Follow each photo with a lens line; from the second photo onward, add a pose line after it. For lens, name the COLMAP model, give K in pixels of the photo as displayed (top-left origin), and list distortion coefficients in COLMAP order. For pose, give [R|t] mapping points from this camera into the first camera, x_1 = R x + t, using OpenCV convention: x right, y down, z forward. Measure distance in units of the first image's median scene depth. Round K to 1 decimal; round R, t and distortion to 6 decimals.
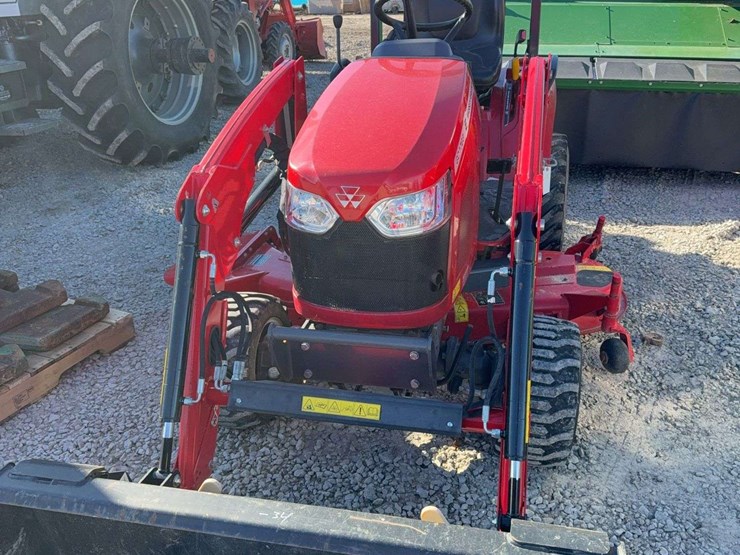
lens RADIAL K [[689.9, 0, 375.4], [0, 689.9, 264.2], [0, 0, 1]] dist [0.024764, 0.000000]
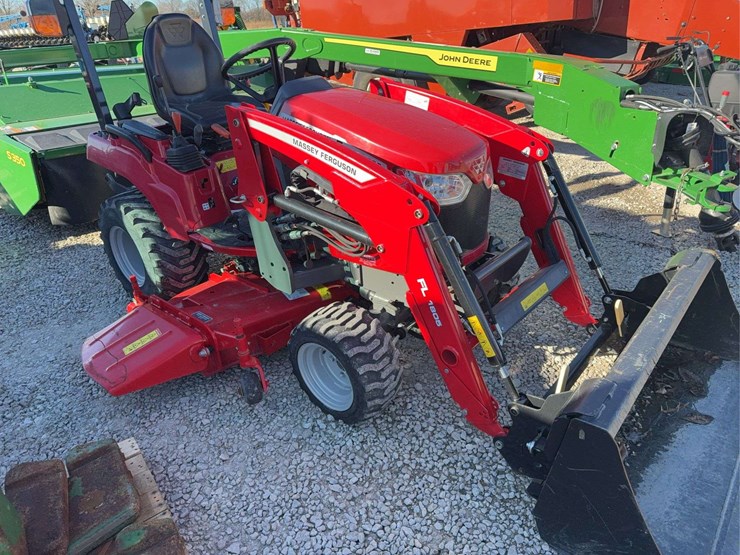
lens RADIAL K [[515.9, 0, 368.3], [0, 515.9, 275.2], [0, 0, 1]] dist [0.037944, -0.047218]
pose [[0.467343, -0.380168, 0.798162, -0.884288], [0.393481, 0.897914, 0.197288, -0.159633], [-0.791684, 0.221861, 0.569223, 0.503567]]
